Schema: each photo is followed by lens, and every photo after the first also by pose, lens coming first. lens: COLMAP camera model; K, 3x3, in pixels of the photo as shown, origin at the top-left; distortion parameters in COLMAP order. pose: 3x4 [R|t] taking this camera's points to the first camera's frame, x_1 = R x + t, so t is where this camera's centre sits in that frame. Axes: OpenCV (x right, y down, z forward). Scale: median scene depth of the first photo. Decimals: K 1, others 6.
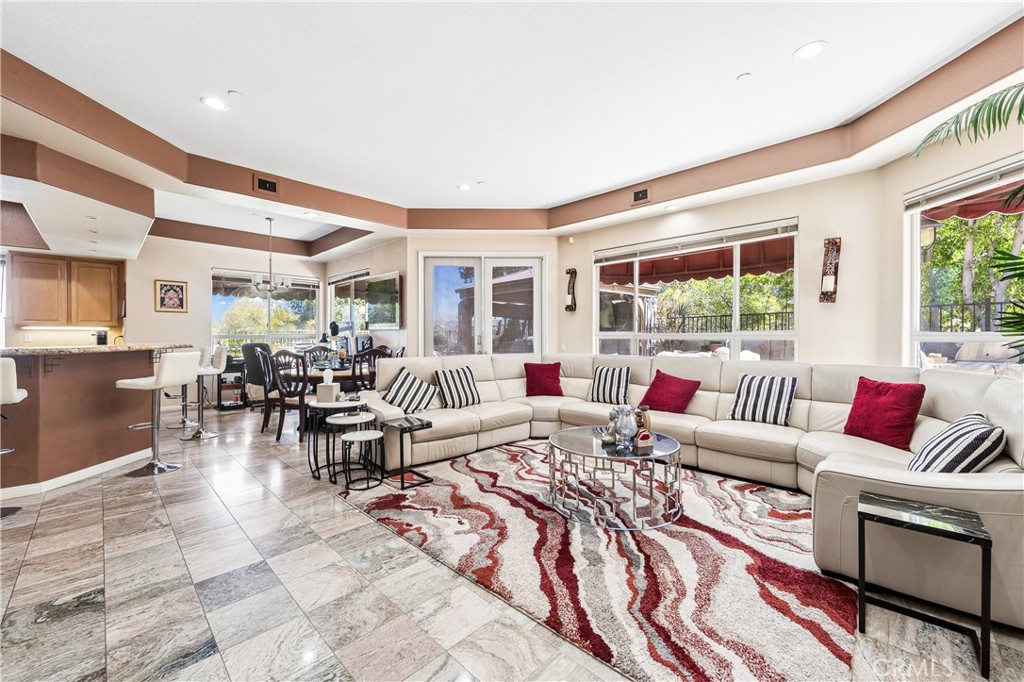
lens RADIAL K [[411.8, 0, 512.6], [0, 411.8, 339.0], [0, 0, 1]] dist [0.002098, 0.000186]
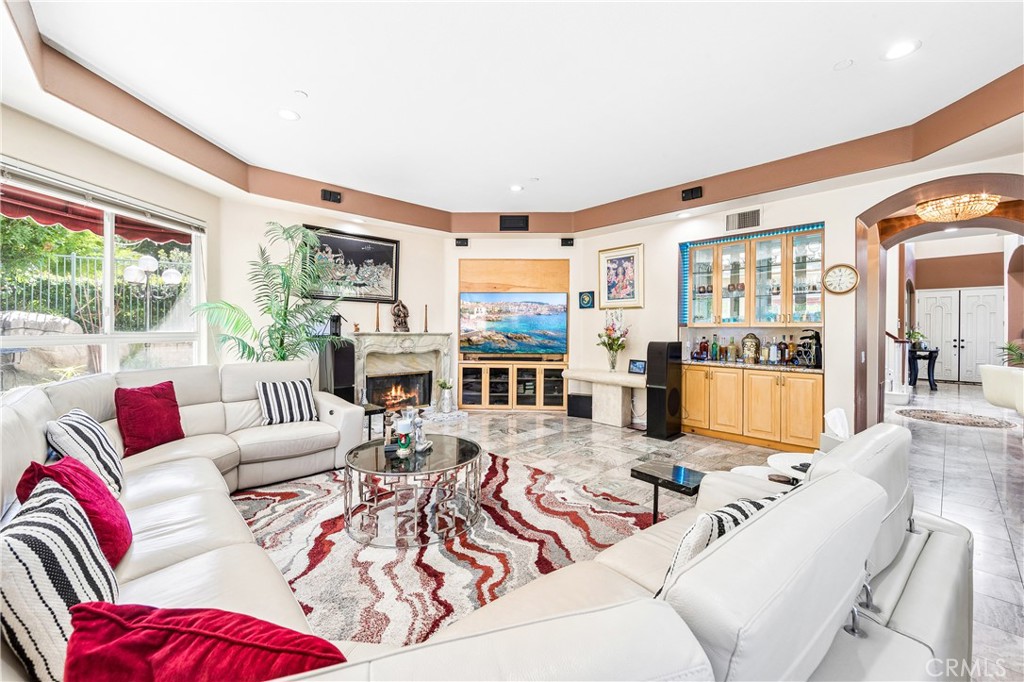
lens RADIAL K [[411.8, 0, 512.3], [0, 411.8, 335.1], [0, 0, 1]] dist [0.002098, 0.000186]
pose [[-0.998559, -0.007083, 0.053203, -0.034833], [-0.006313, 0.999873, 0.014623, -0.042831], [-0.053300, 0.014266, -0.998477, 2.066068]]
